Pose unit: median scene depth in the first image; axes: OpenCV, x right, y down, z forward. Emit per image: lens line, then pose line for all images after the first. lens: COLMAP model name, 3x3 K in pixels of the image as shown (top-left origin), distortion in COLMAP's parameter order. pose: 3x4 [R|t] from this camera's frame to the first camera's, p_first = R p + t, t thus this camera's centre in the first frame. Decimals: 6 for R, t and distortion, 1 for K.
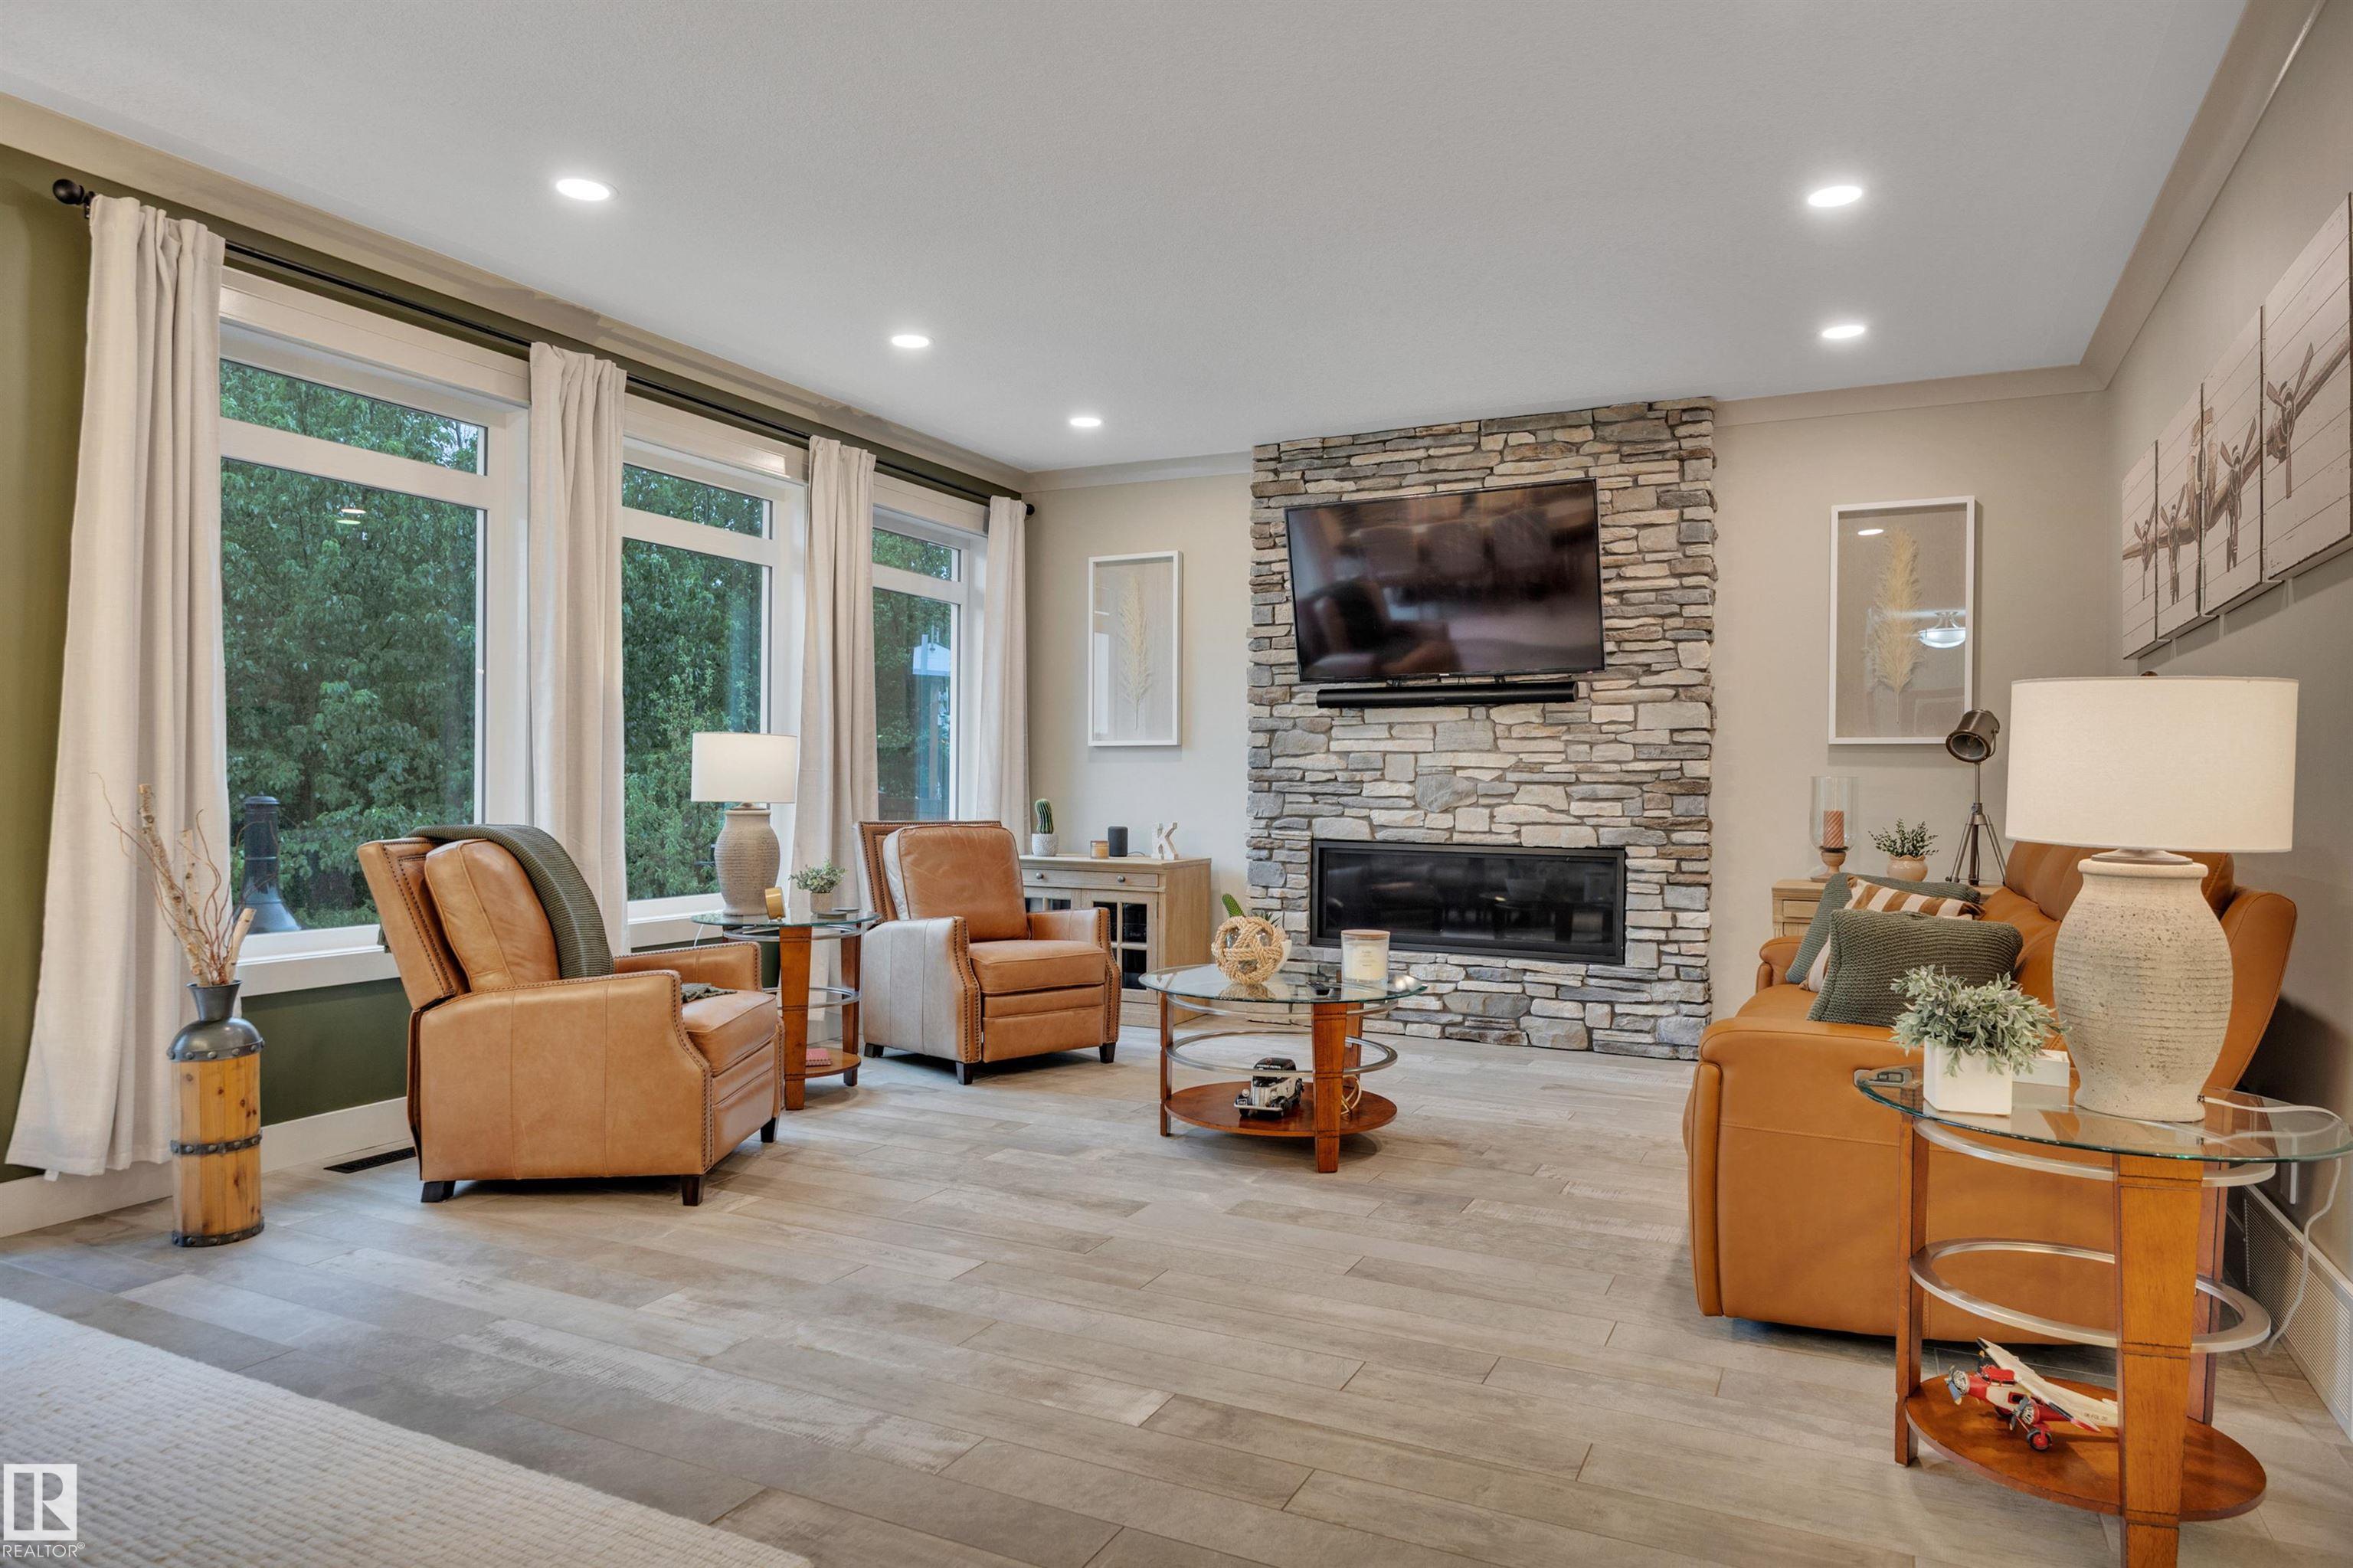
lens RADIAL K [[1440.9, 0, 1164.2], [0, 1440.9, 788.9], [0, 0, 1]] dist [0.001321, 0.004716]
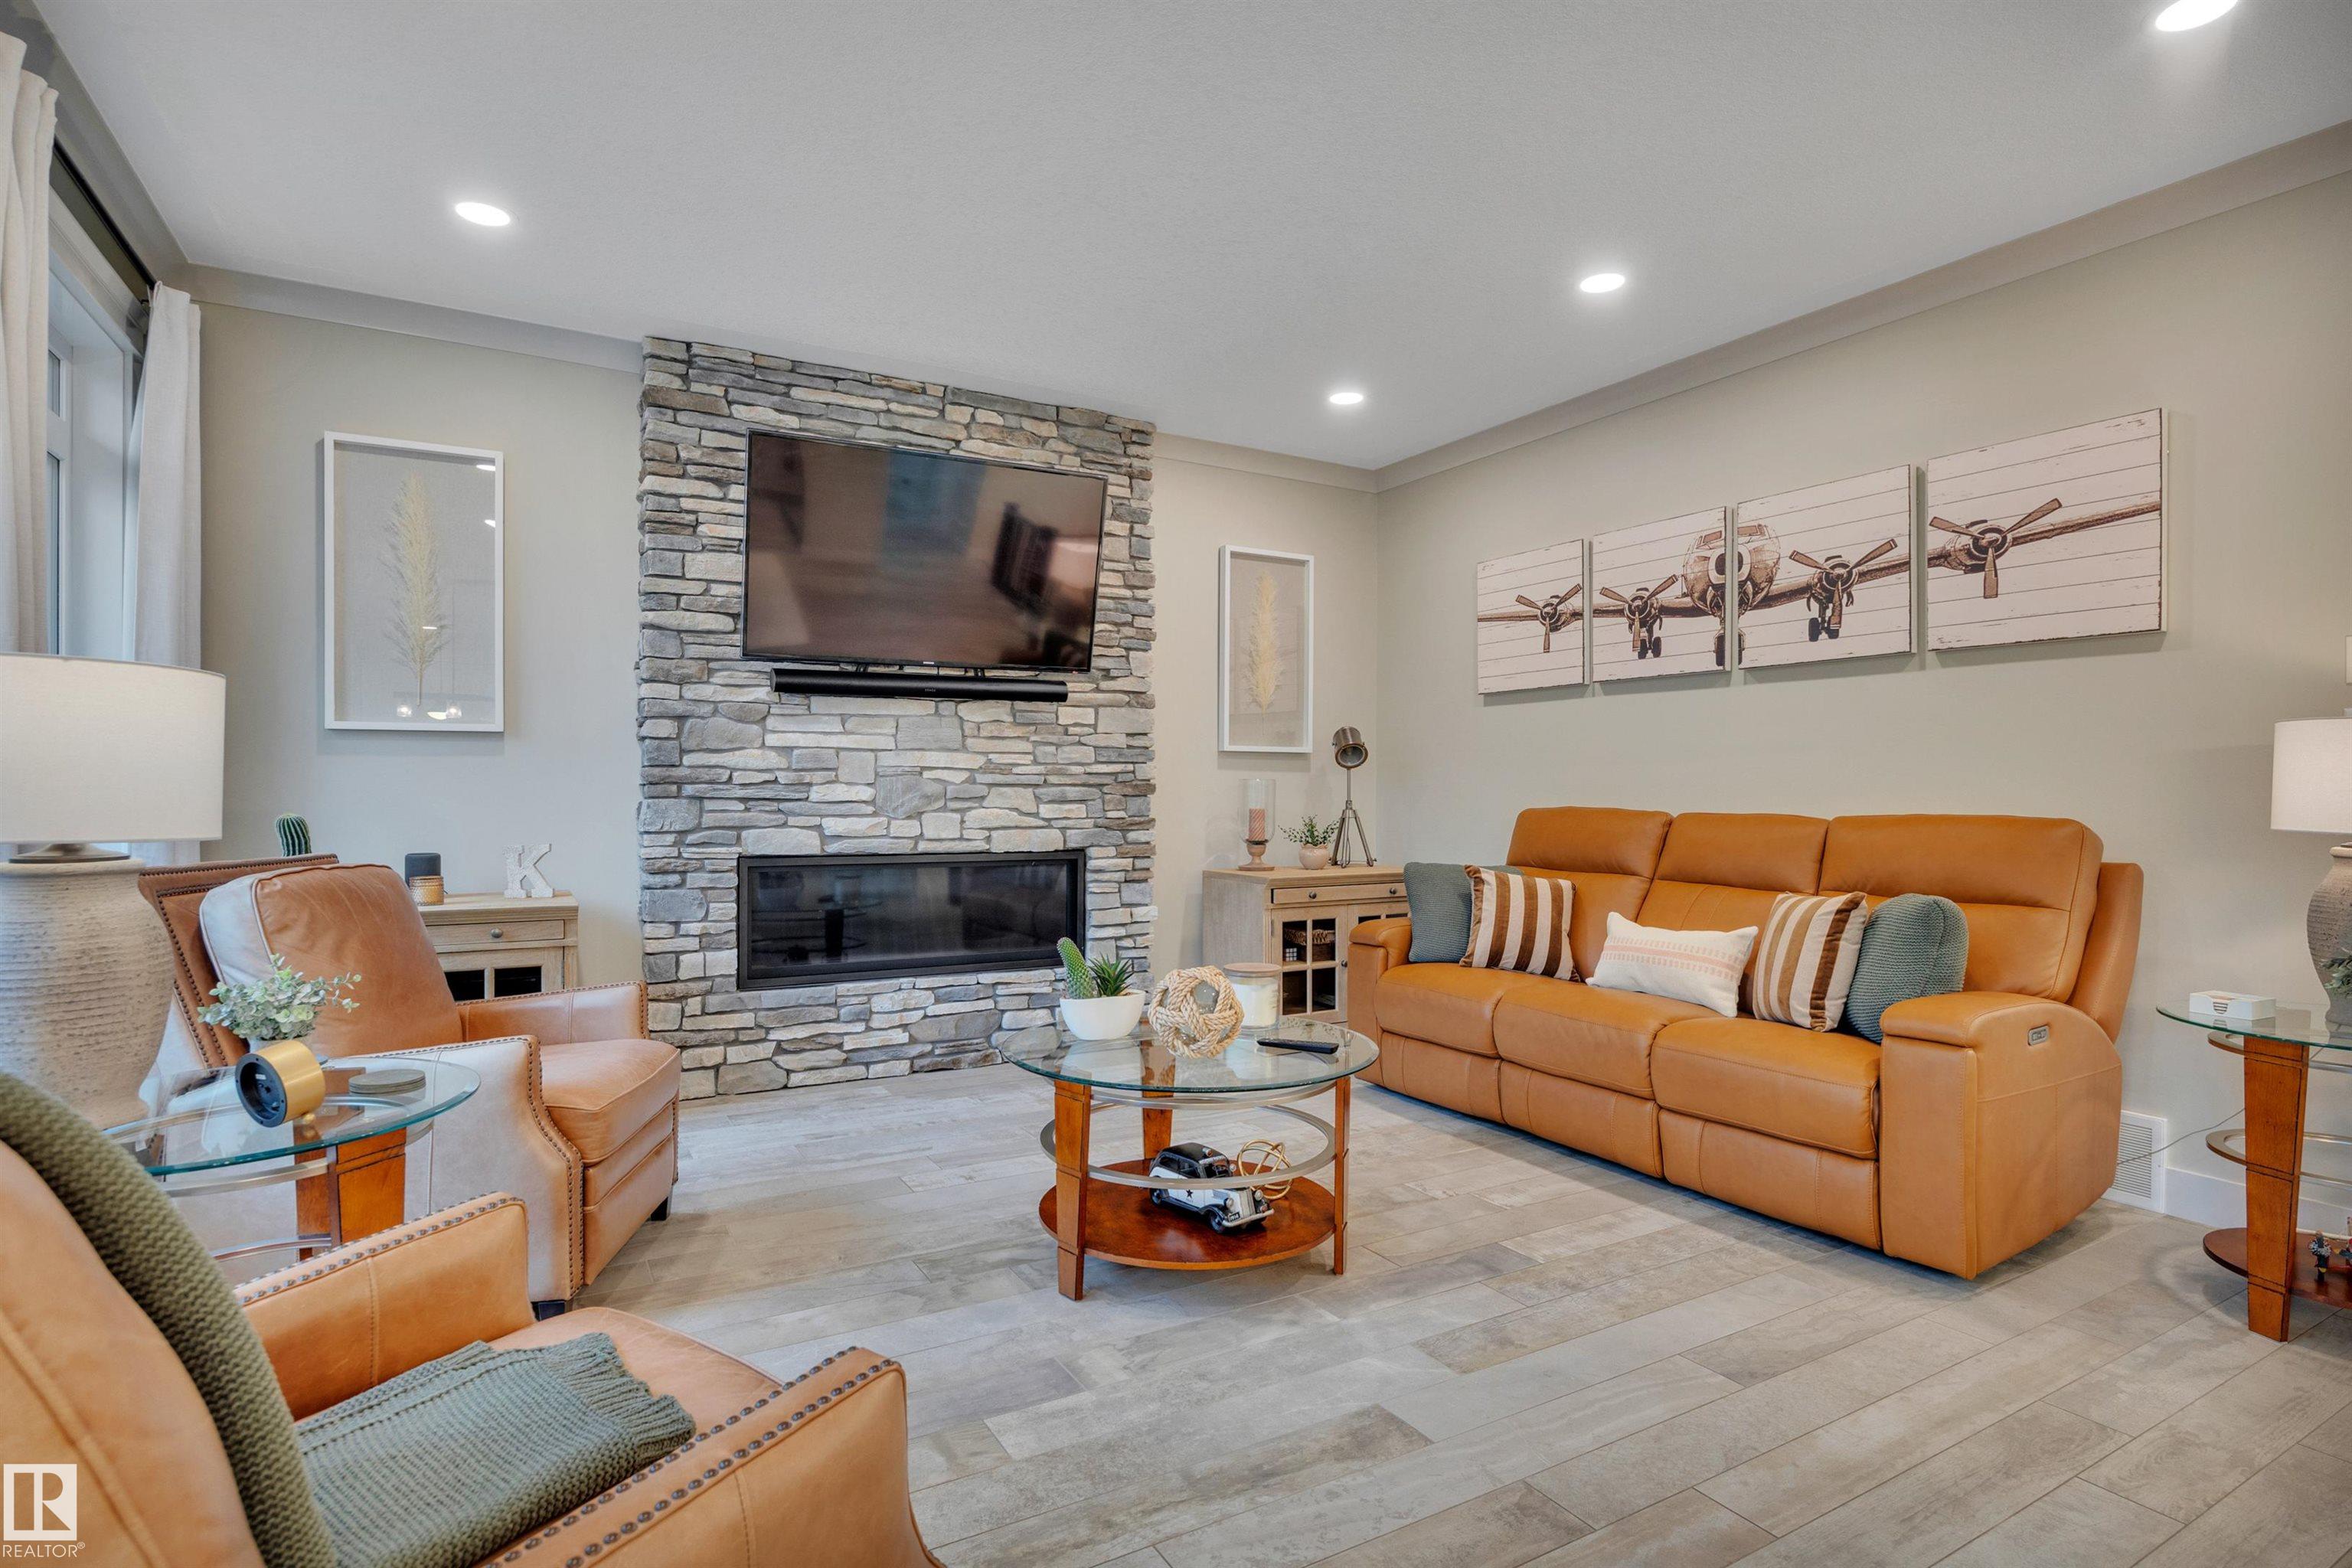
lens RADIAL K [[1178.7, 0, 1175.6], [0, 1178.7, 791.5], [0, 0, 1]] dist [-0.010599, 0.001021]
pose [[0.554052, -0.008833, 0.832436, -0.331130], [0.002733, 0.999958, 0.008792, -0.006469], [-0.832478, -0.002596, 0.554052, 0.484333]]
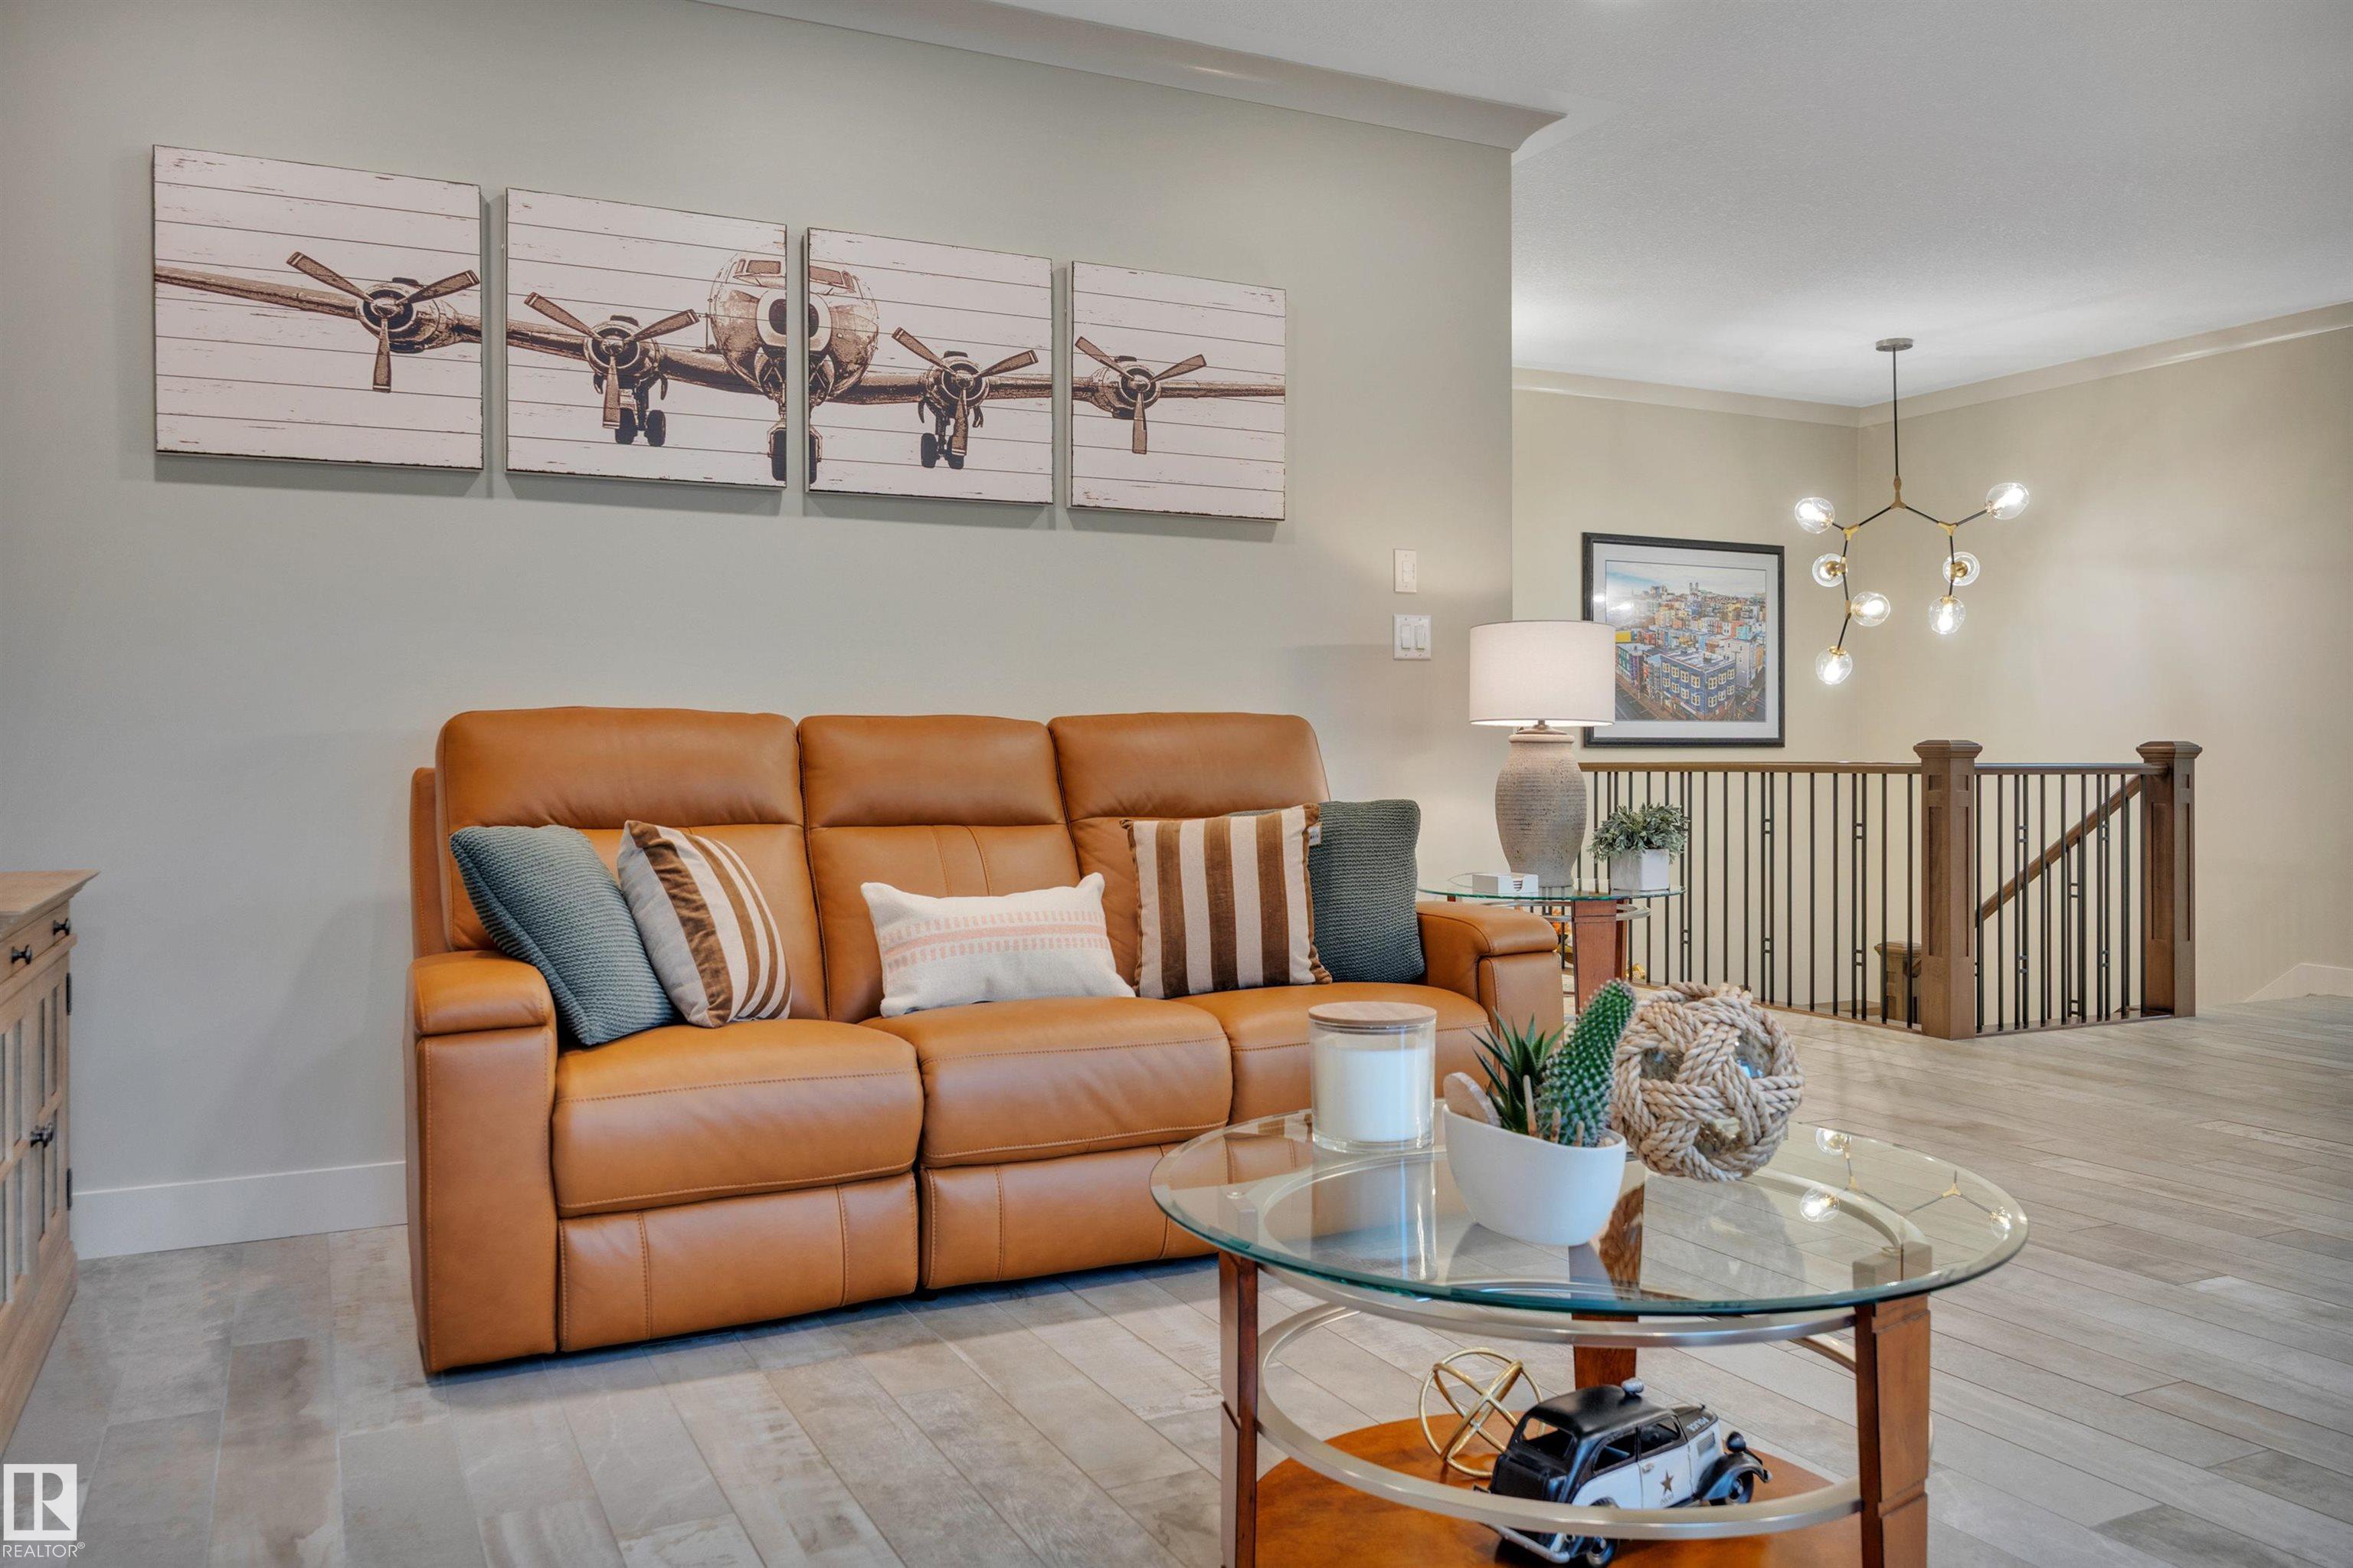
lens RADIAL K [[1742.2, 0, 1156.8], [0, 1742.2, 740.6], [0, 0, 1]] dist [-0.012876, 0.002435]
pose [[-0.793600, -0.004250, 0.608424, -0.068623], [-0.003277, 0.999991, 0.002710, 0.019410], [-0.608430, 0.000157, -0.793607, 1.025147]]
